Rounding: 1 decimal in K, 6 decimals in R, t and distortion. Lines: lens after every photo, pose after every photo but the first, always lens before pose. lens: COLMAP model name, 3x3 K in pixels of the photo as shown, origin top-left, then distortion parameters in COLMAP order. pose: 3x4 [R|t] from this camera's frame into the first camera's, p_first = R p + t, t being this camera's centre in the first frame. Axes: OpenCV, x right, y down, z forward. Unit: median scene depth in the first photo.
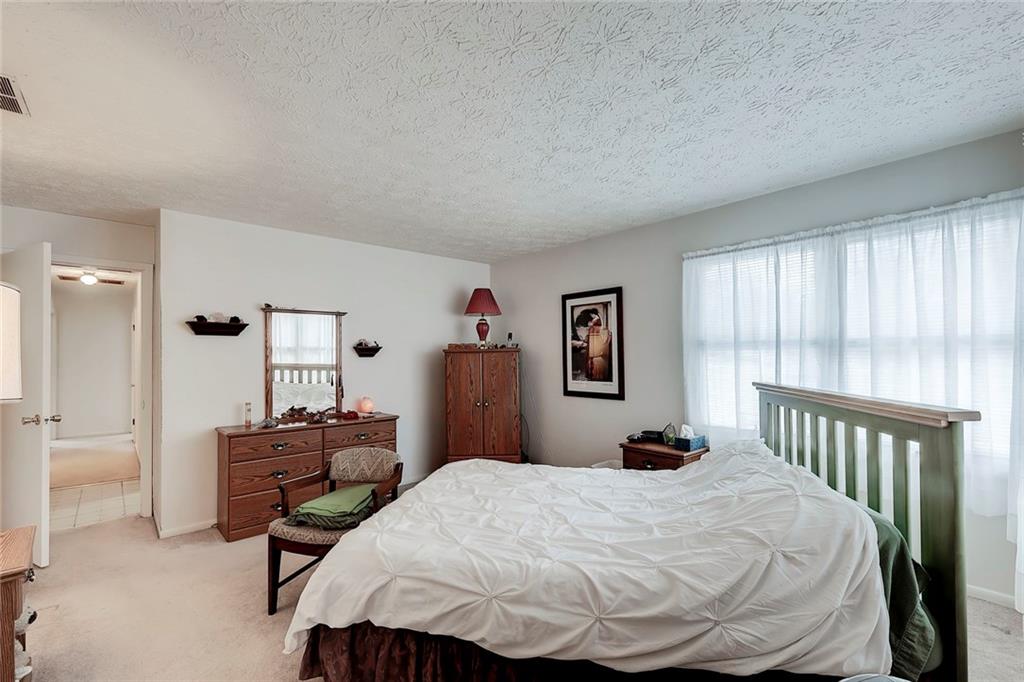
lens RADIAL K [[435.9, 0, 512.8], [0, 435.9, 340.5], [0, 0, 1]] dist [0.001443, -0.000474]
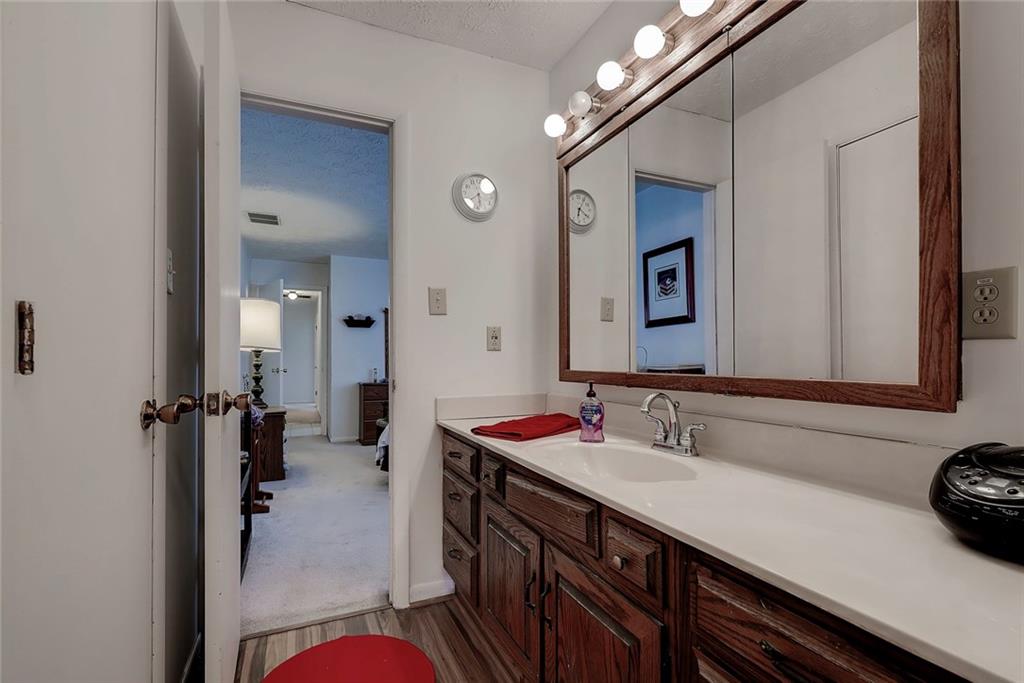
lens RADIAL K [[460.1, 0, 506.3], [0, 460.1, 346.3], [0, 0, 1]] dist [0.015362, -0.001248]
pose [[0.949499, 0.000257, -0.313769, 0.407360], [0.000325, 0.999998, 0.001802, 0.056596], [0.313769, -0.001813, 0.949498, -0.493771]]
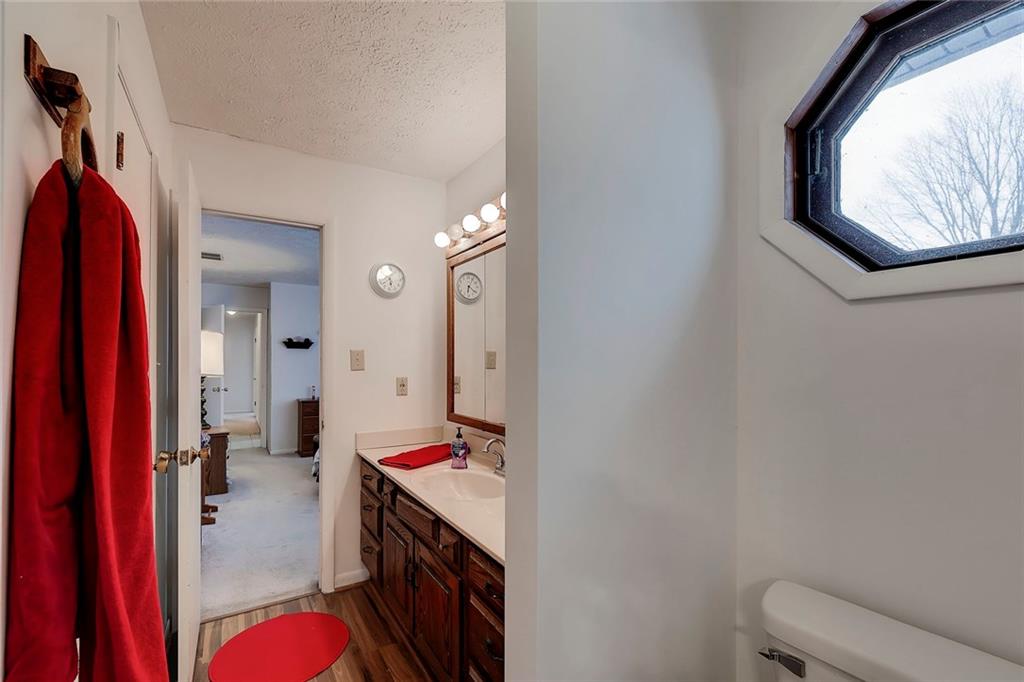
lens RADIAL K [[435.9, 0, 513.6], [0, 435.9, 345.2], [0, 0, 1]] dist [0.001443, -0.000474]
pose [[0.984922, -0.001377, -0.172996, 0.525762], [0.001000, 0.999997, -0.002264, -0.021459], [0.172999, 0.002057, 0.984920, -0.641945]]
